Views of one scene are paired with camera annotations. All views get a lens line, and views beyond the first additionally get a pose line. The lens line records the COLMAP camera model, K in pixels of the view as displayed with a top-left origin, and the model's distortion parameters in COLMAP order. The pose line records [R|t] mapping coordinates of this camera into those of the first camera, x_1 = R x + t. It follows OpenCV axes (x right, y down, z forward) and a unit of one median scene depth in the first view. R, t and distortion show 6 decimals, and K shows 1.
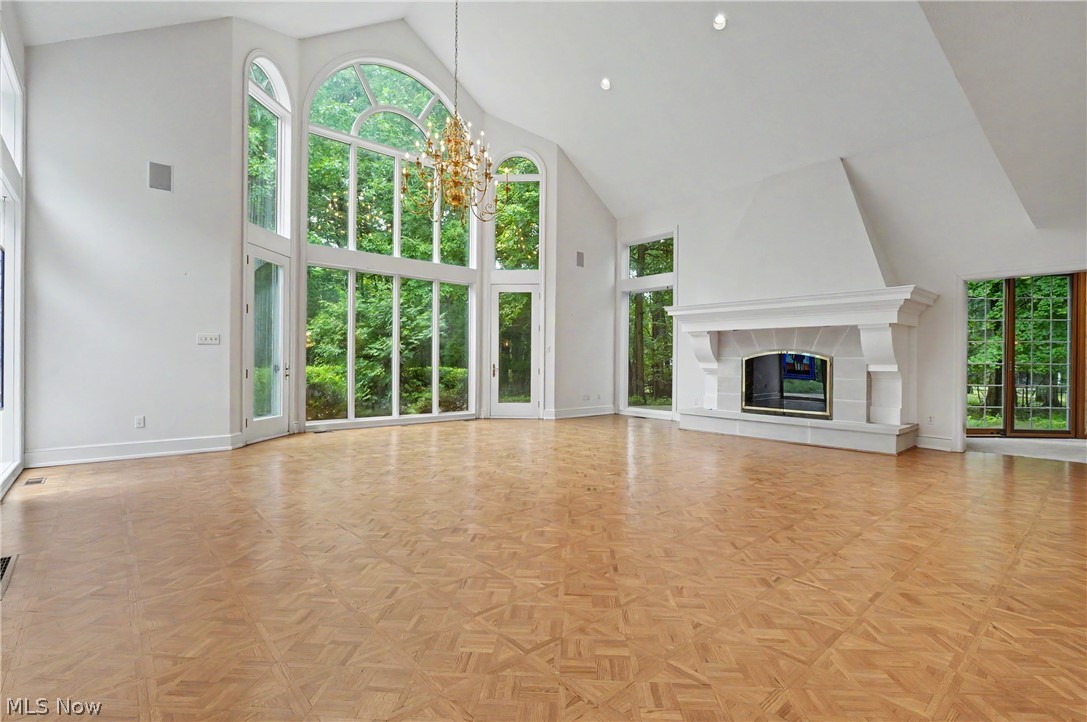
lens RADIAL K [[475.1, 0, 535.4], [0, 475.1, 356.9], [0, 0, 1]] dist [-0.003264, 0.000621]
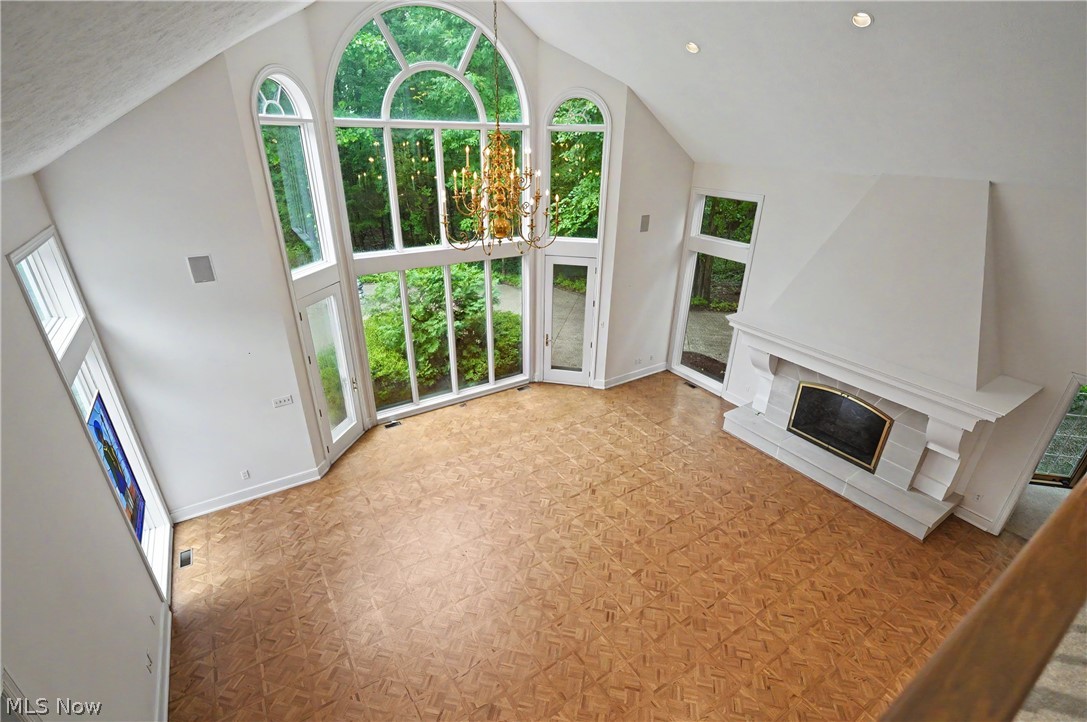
lens RADIAL K [[475.1, 0, 542.3], [0, 475.1, 336.0], [0, 0, 1]] dist [-0.003264, 0.000621]
pose [[0.990976, 0.058332, -0.120682, 0.031878], [-0.004913, 0.915544, 0.402187, -0.506518], [0.133950, -0.397965, 0.907569, 0.106882]]
